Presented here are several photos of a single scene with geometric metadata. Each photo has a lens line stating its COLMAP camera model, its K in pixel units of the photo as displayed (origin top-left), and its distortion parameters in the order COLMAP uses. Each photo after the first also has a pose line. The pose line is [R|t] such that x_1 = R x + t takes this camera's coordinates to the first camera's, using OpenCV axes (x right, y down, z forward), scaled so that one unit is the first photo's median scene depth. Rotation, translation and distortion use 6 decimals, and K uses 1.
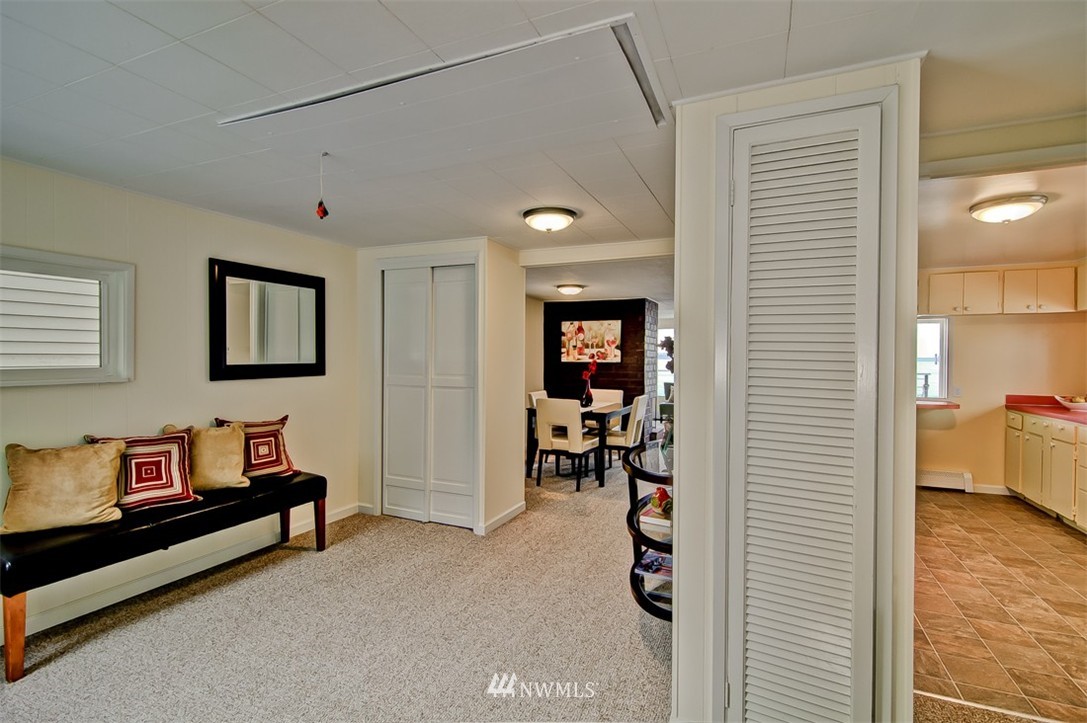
lens RADIAL K [[513.2, 0, 541.4], [0, 513.2, 361.3], [0, 0, 1]] dist [0.004209, -0.002593]
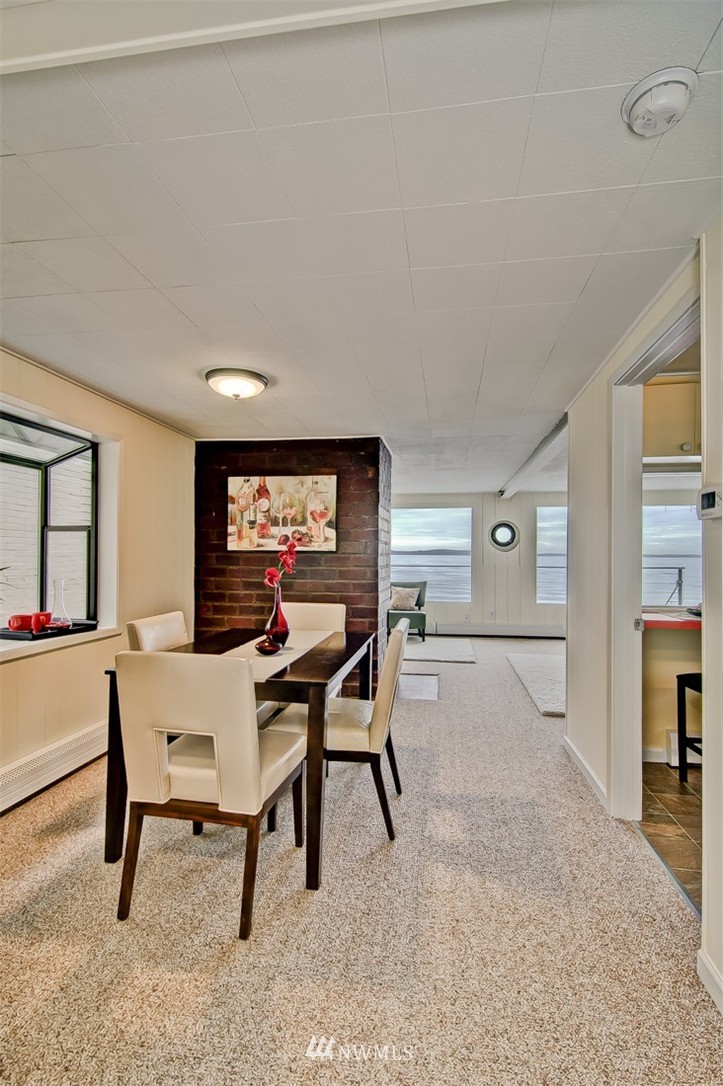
lens RADIAL K [[512.8, 0, 369.5], [0, 512.8, 542.2], [0, 0, 1]] dist [0.004209, -0.002593]
pose [[0.963650, 0.004675, 0.267126, 0.040266], [0.001995, 0.999693, -0.024692, 0.006436], [-0.267159, 0.024328, 0.963345, 0.447672]]
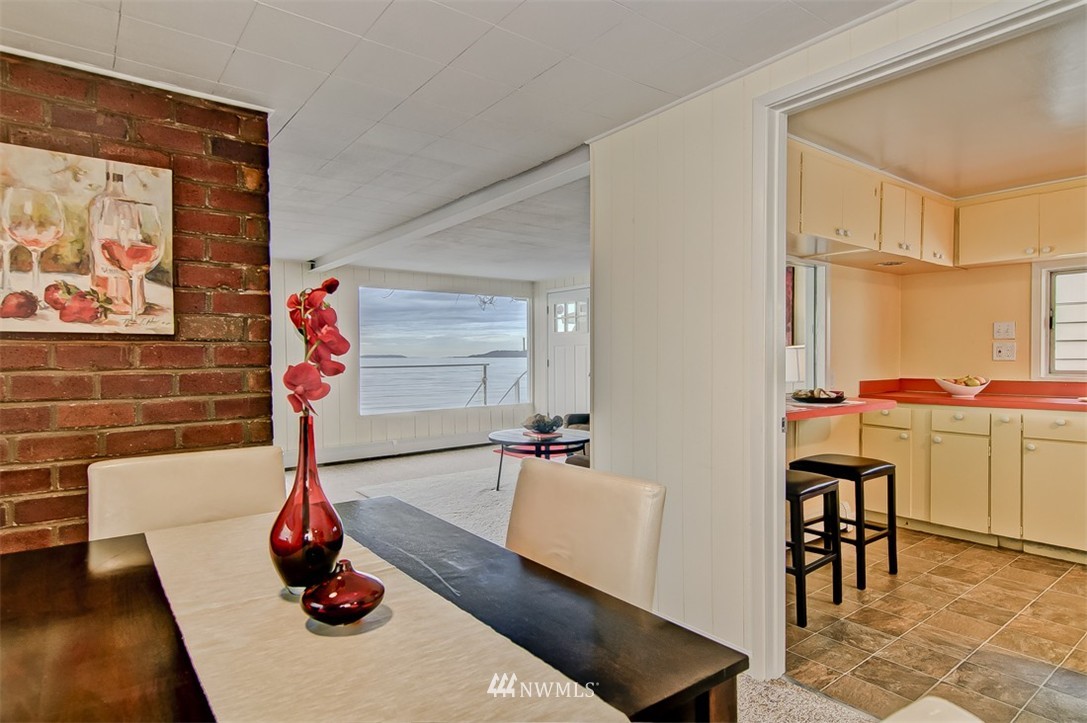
lens RADIAL K [[587.3, 0, 548.3], [0, 587.3, 359.2], [0, 0, 1]] dist [0.003648, 0.000684]
pose [[0.476942, -0.017468, 0.878761, -0.016547], [0.014250, 0.999825, 0.012140, 0.013674], [-0.878819, 0.006732, 0.477107, 0.686468]]
